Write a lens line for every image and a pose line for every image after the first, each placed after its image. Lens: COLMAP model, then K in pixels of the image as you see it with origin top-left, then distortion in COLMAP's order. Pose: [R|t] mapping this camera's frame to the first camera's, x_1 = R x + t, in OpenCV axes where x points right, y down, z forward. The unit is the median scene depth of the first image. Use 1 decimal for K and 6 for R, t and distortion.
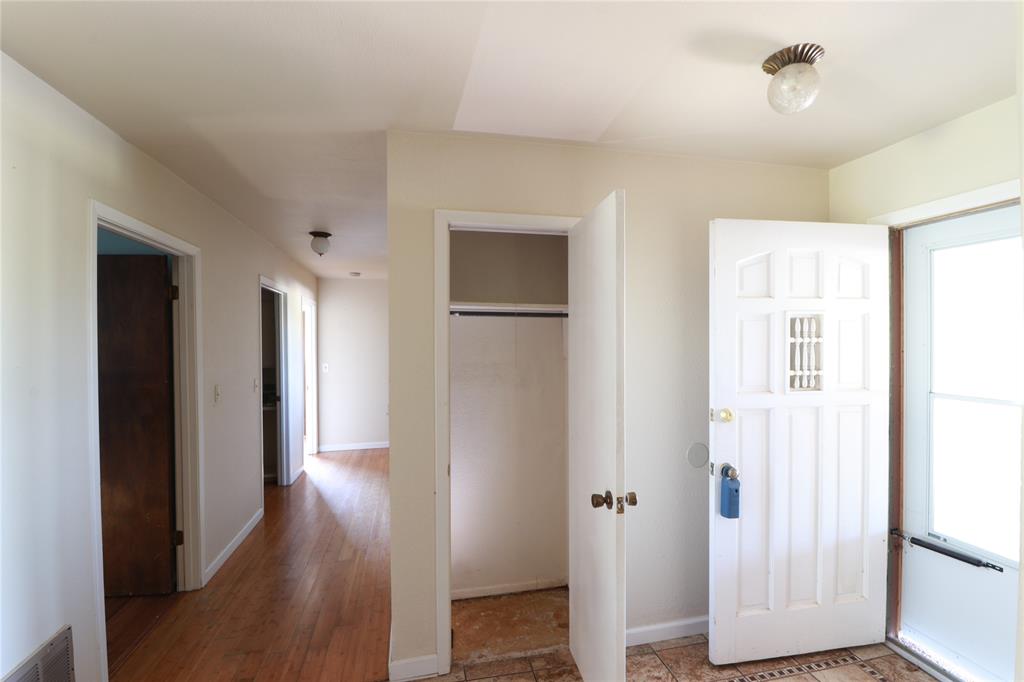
lens RADIAL K [[475.4, 0, 515.9], [0, 475.4, 341.5], [0, 0, 1]] dist [-0.003829, -0.010001]
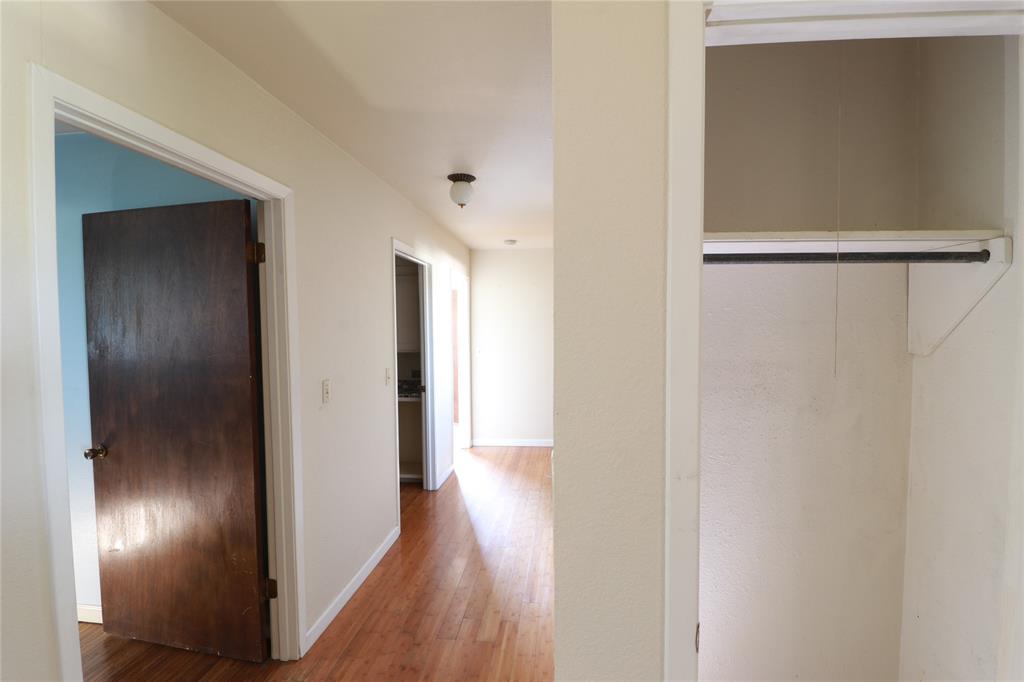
lens RADIAL K [[475.4, 0, 515.3], [0, 475.4, 341.9], [0, 0, 1]] dist [-0.003829, -0.010001]
pose [[0.946292, 0.013445, -0.323034, -0.088549], [-0.000133, 0.999151, 0.041198, 0.001363], [0.323314, -0.038943, 0.945490, 0.318669]]
